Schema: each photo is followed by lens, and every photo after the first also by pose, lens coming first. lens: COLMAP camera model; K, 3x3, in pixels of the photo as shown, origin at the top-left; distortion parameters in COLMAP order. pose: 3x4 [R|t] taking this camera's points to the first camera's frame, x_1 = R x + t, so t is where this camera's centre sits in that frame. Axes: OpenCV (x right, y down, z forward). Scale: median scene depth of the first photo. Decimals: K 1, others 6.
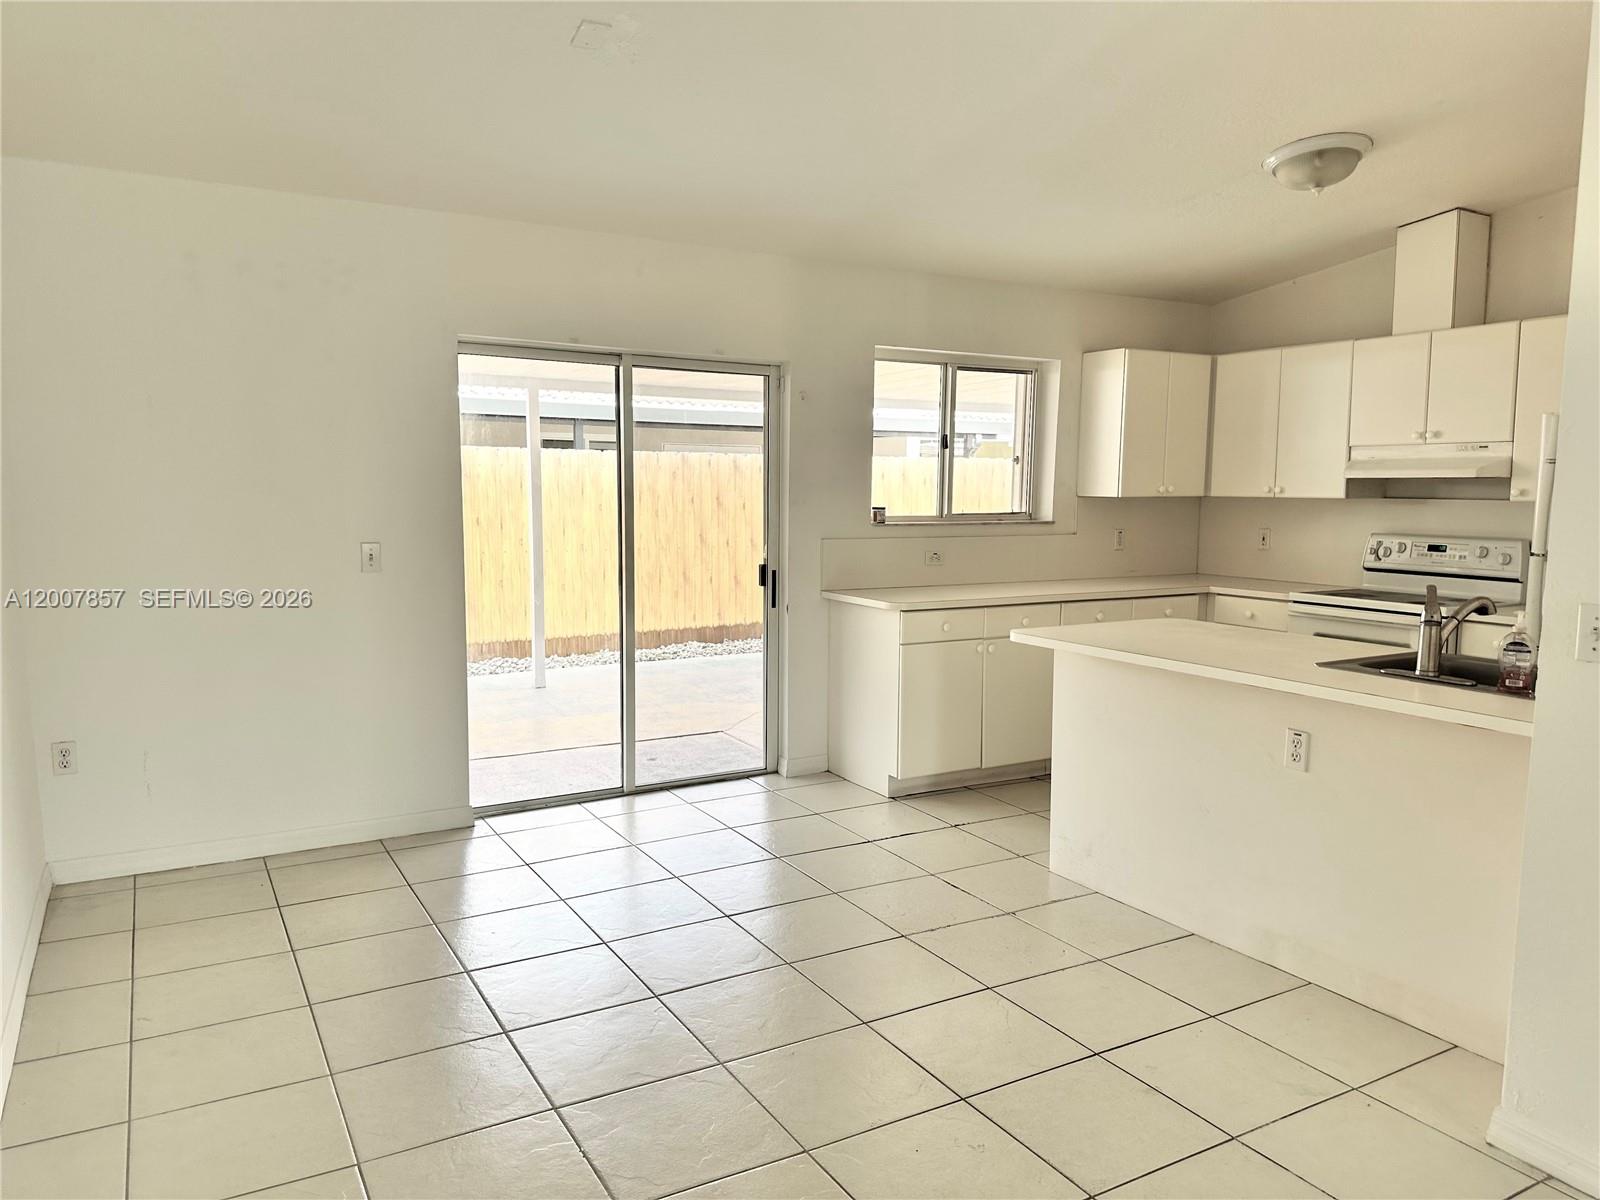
lens RADIAL K [[1131.6, 0, 801.5], [0, 1131.6, 571.6], [0, 0, 1]] dist [0.069554, -0.020466]
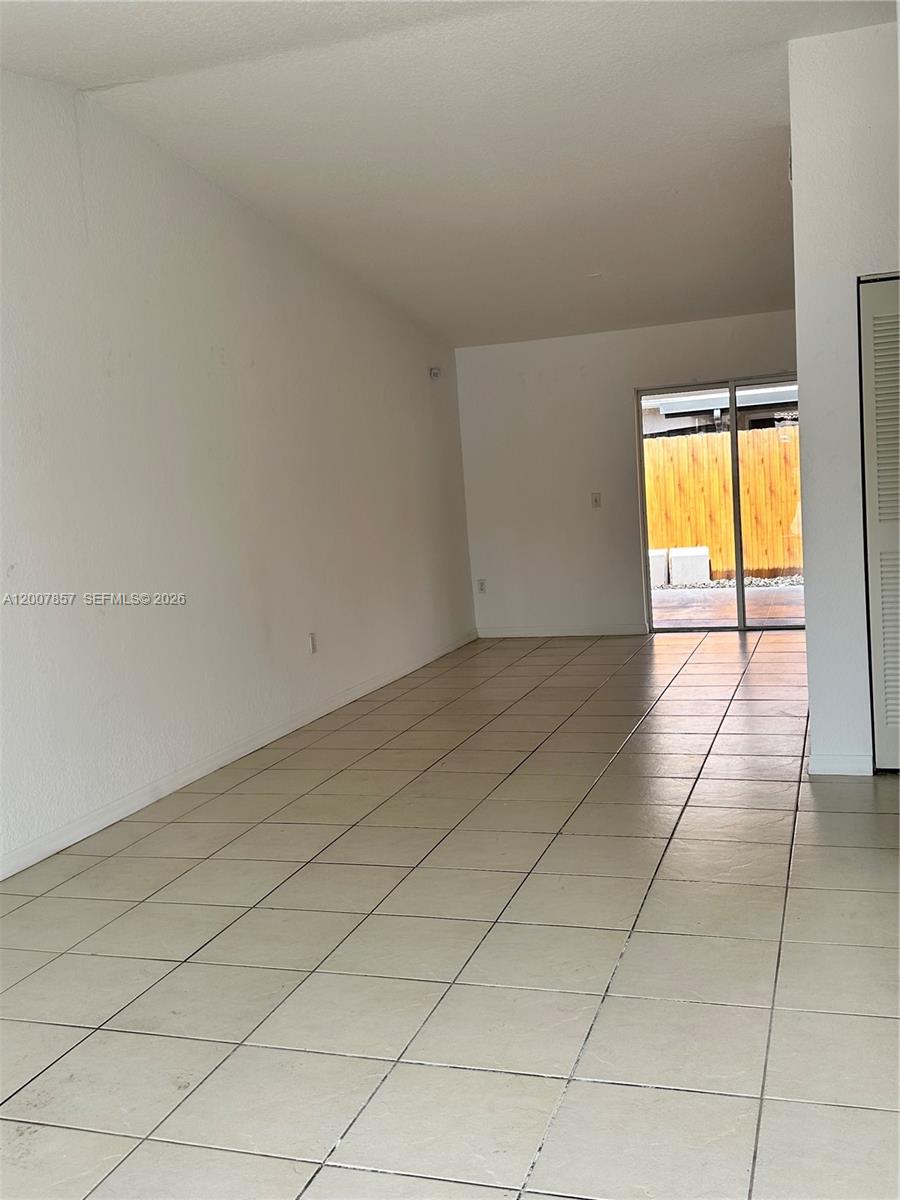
lens RADIAL K [[1156.2, 0, 440.6], [0, 1156.2, 602.0], [0, 0, 1]] dist [0.072743, 0.000000]
pose [[0.659349, 0.029598, -0.751254, 0.837253], [0.011545, 0.998708, 0.049480, 0.053832], [0.751749, -0.041298, 0.658155, -0.490110]]
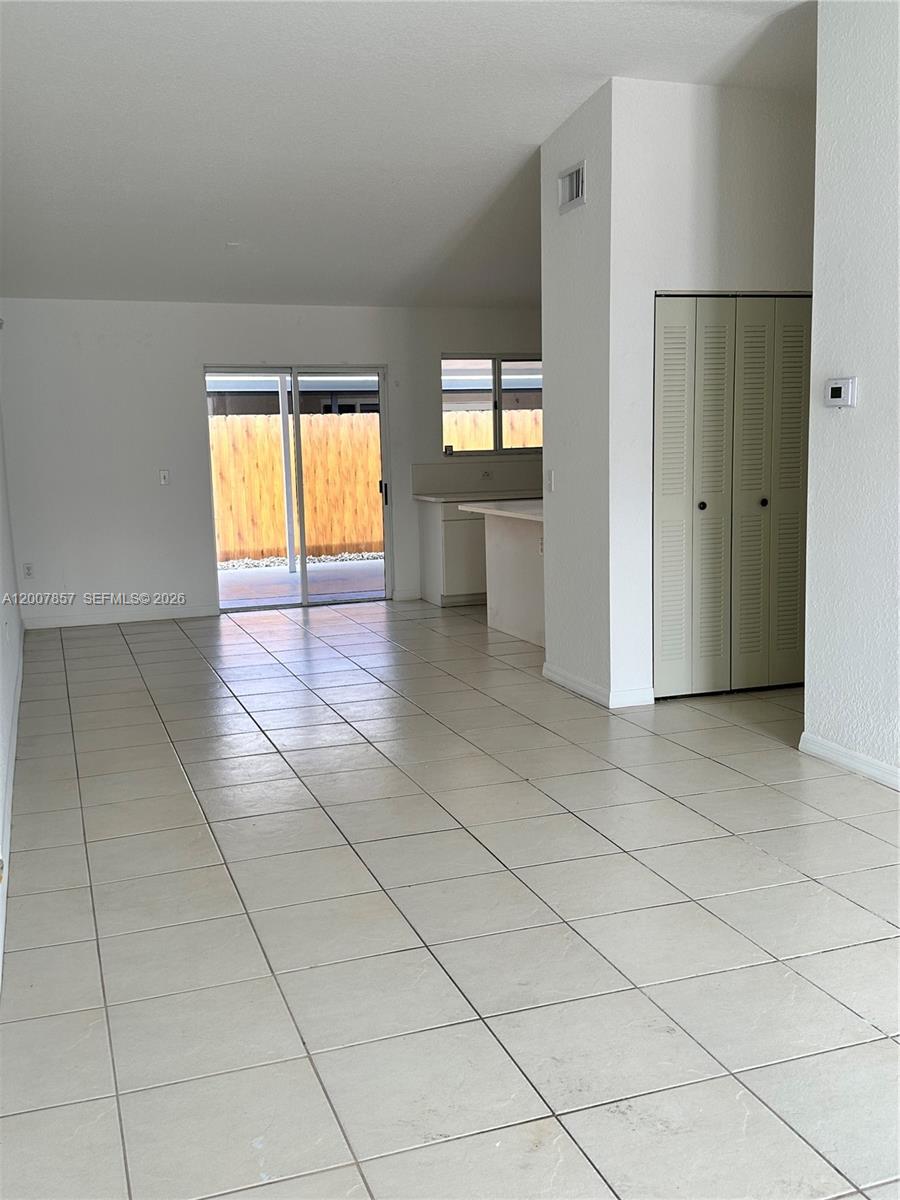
lens RADIAL K [[1156.2, 0, 473.8], [0, 1156.2, 593.1], [0, 0, 1]] dist [0.072743, 0.000000]
pose [[0.986524, -0.005406, -0.163527, 0.395367], [0.014728, 0.998331, 0.055847, 0.069422], [0.162952, -0.057502, 0.984957, -0.743126]]
